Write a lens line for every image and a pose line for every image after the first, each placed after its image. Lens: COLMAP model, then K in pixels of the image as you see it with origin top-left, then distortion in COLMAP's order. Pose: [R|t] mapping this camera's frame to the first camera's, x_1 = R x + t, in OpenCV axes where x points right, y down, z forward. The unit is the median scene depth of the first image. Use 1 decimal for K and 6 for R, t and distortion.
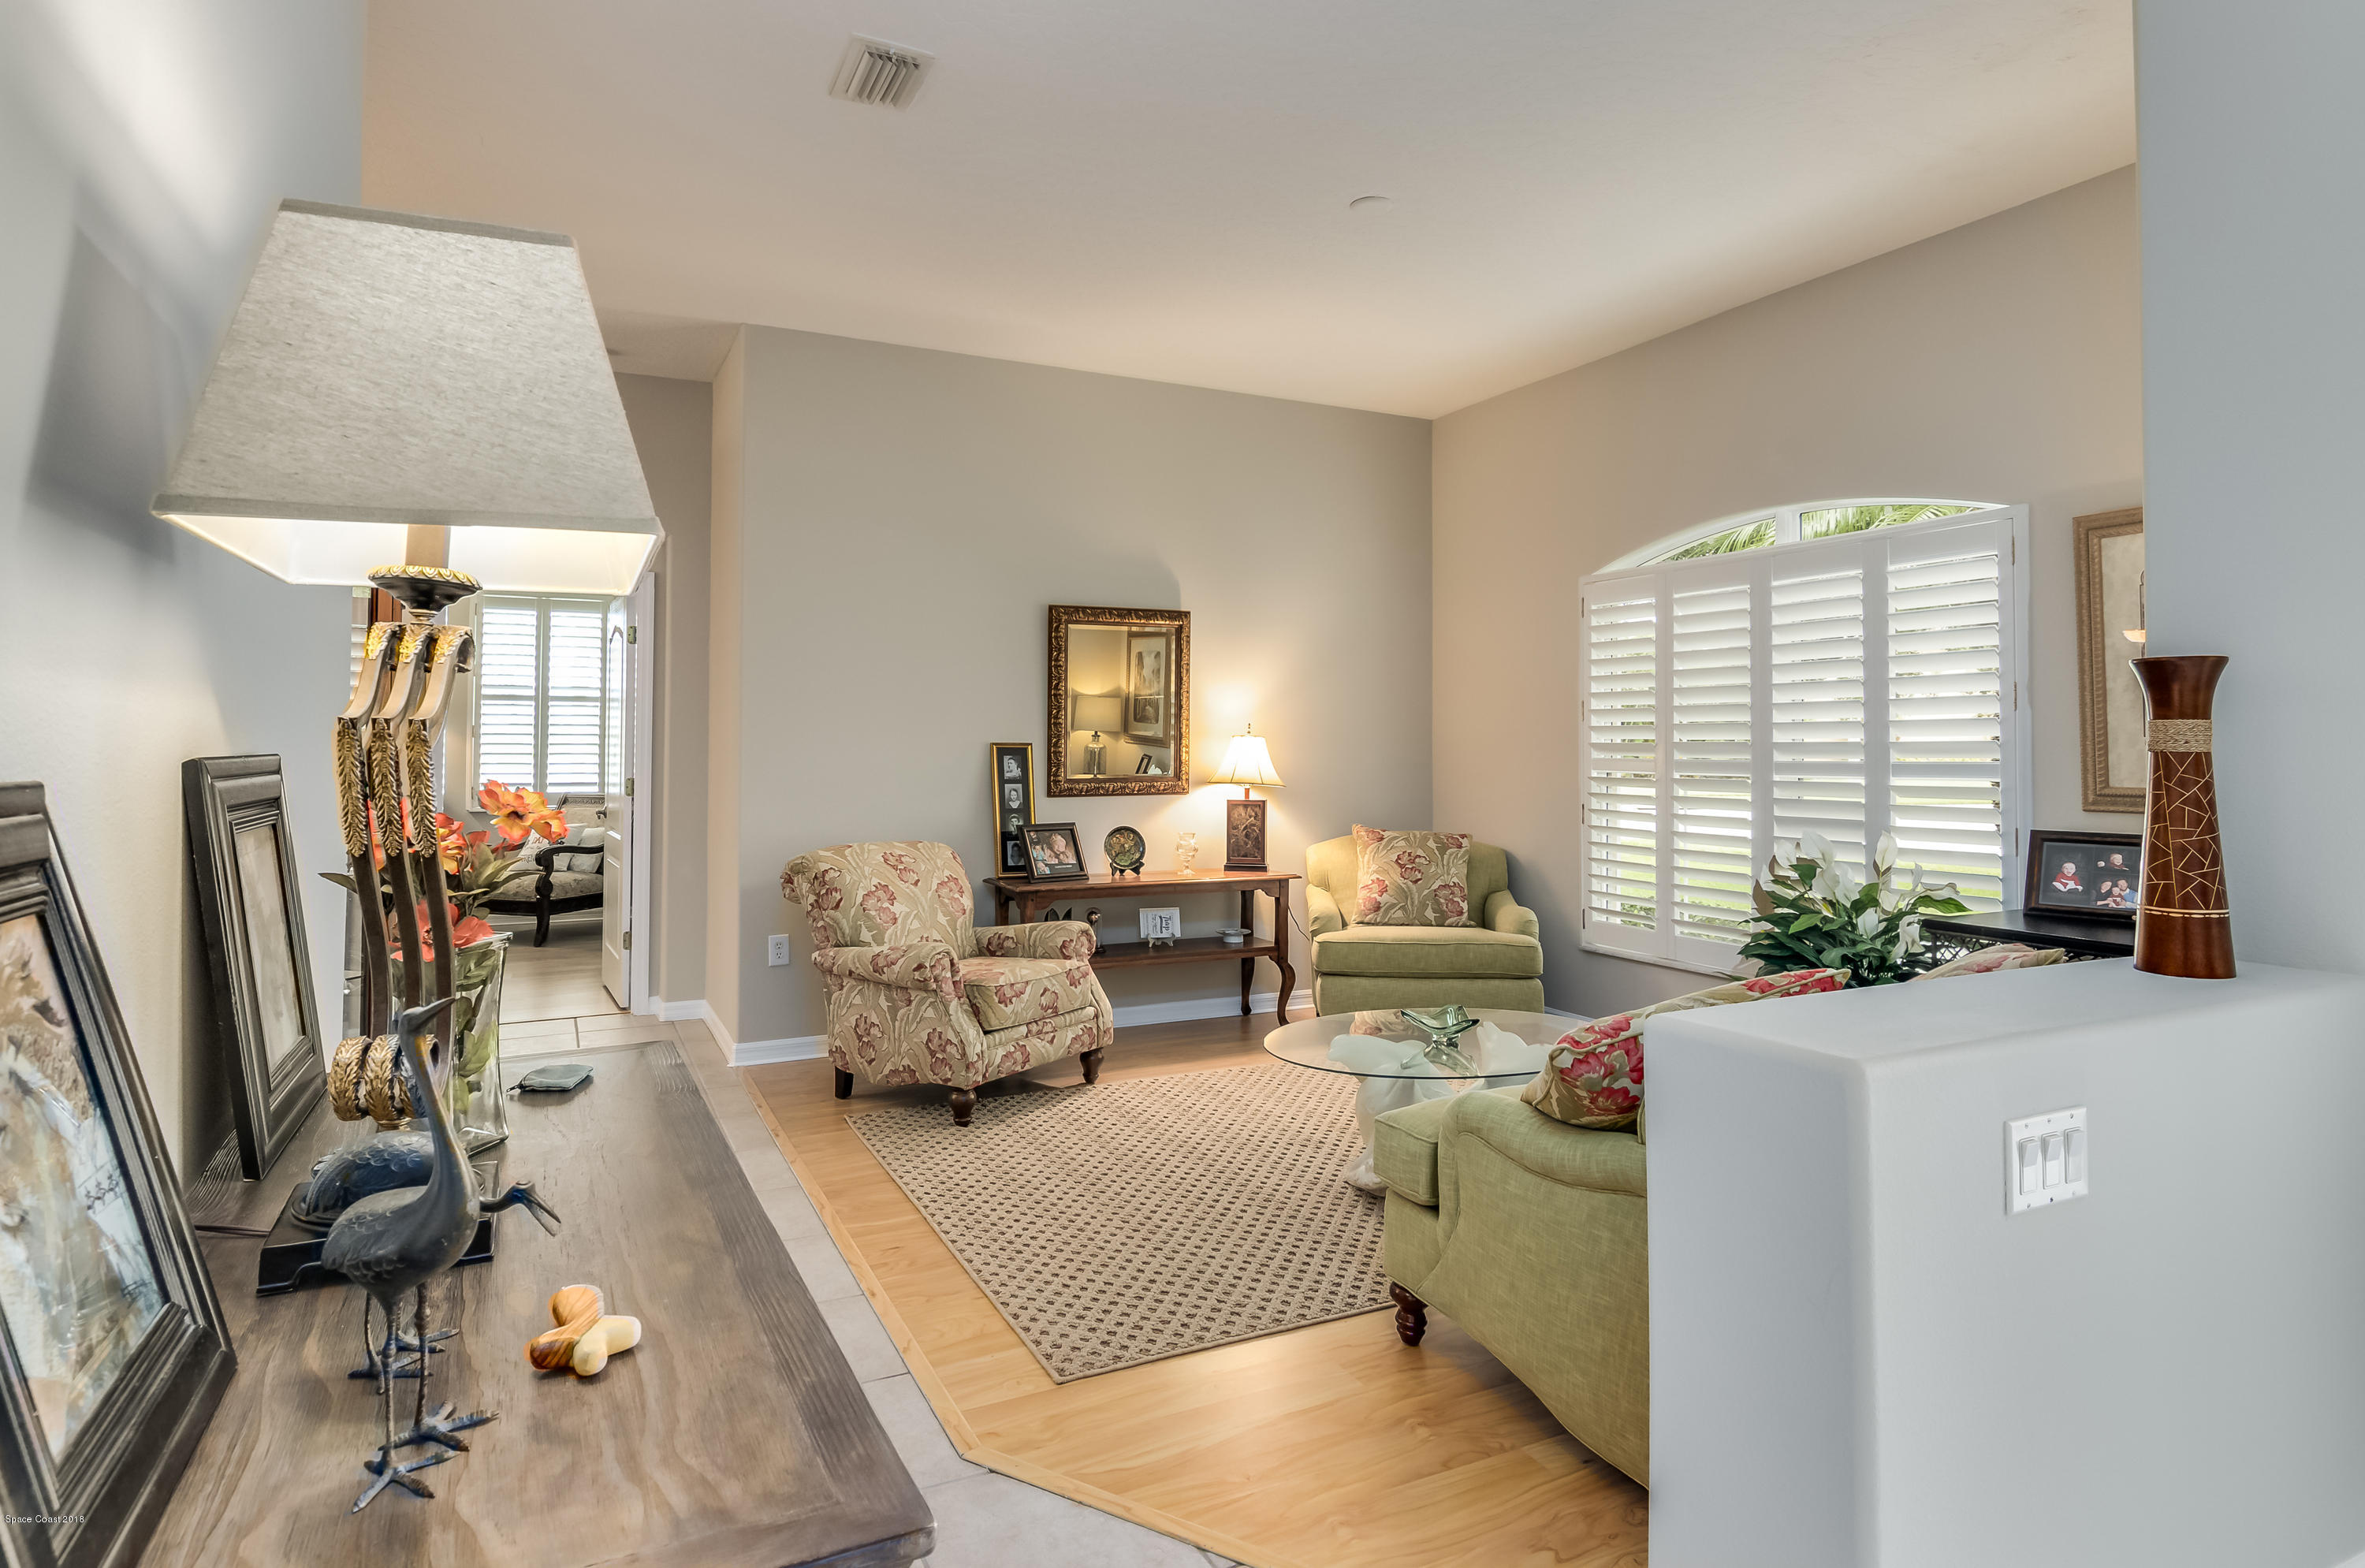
lens RADIAL K [[1264.6, 0, 1185.0], [0, 1264.6, 789.0], [0, 0, 1]] dist [0.003612, 0.000295]
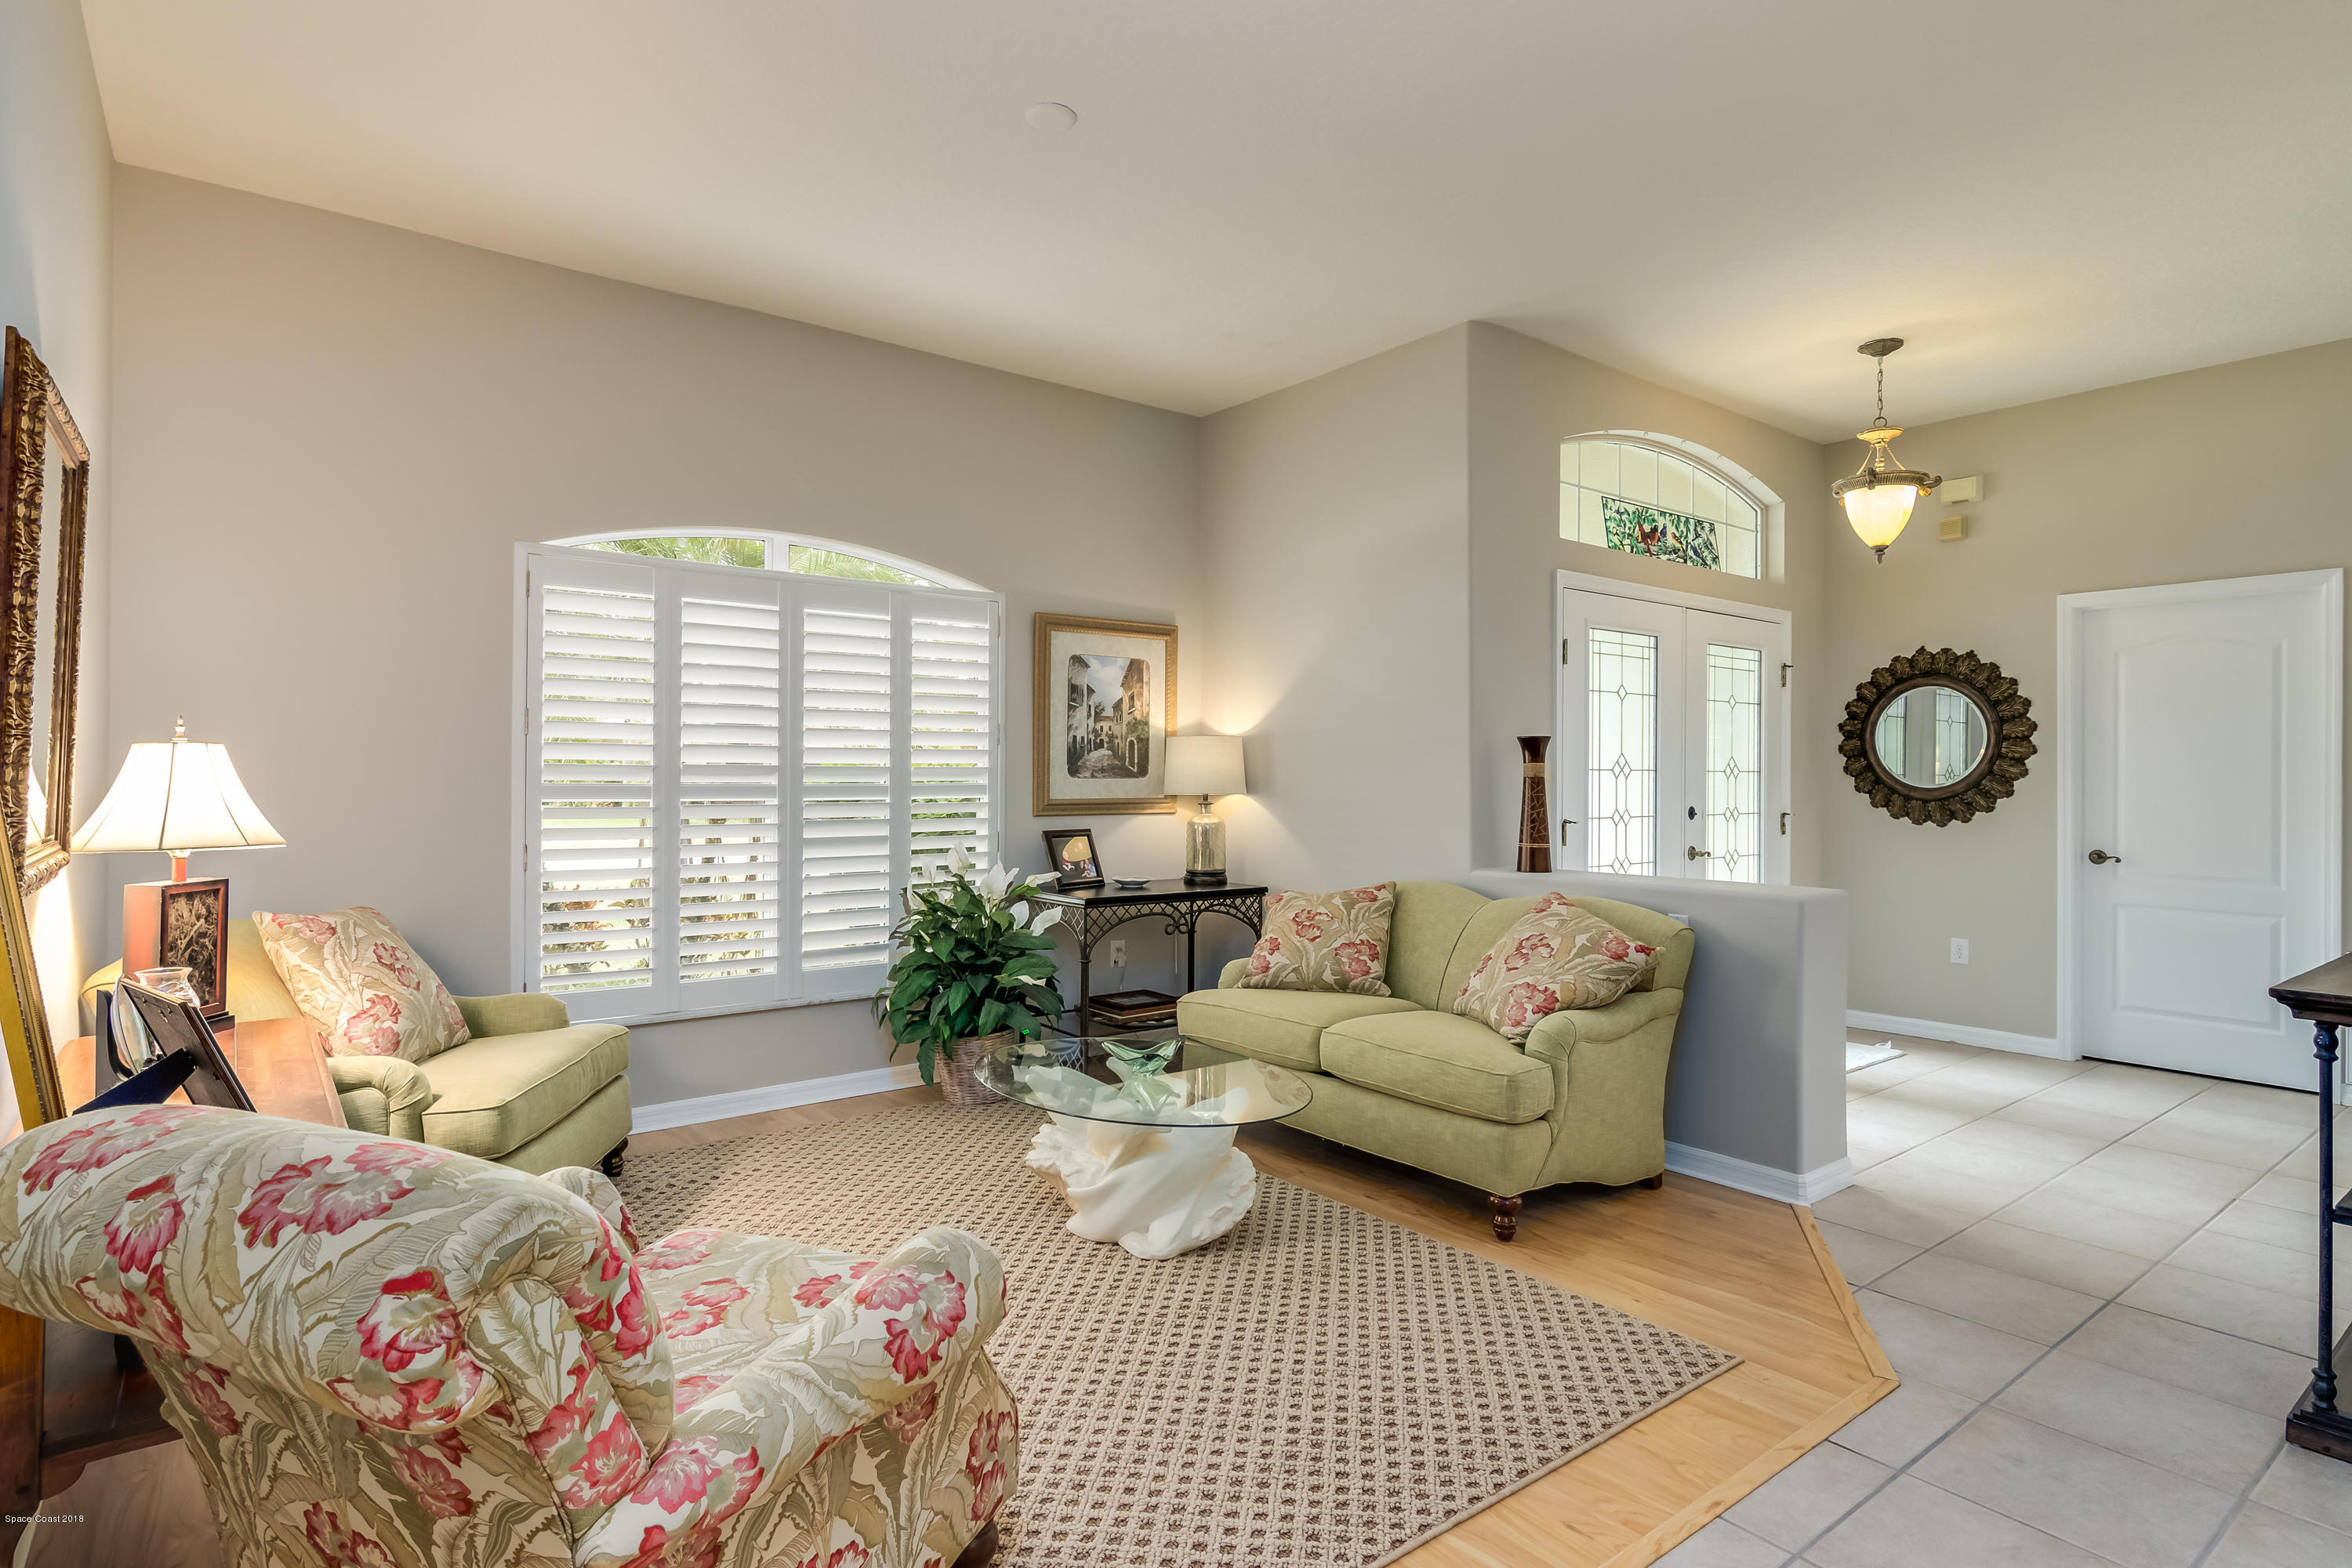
lens RADIAL K [[1200.7, 0, 1170.9], [0, 1200.7, 776.7], [0, 0, 1]] dist [-0.001737, -0.000163]
pose [[-0.202001, -0.004800, 0.979373, -0.586955], [0.027077, 0.999578, 0.010483, -0.031840], [-0.979011, 0.028636, -0.201786, 0.969468]]
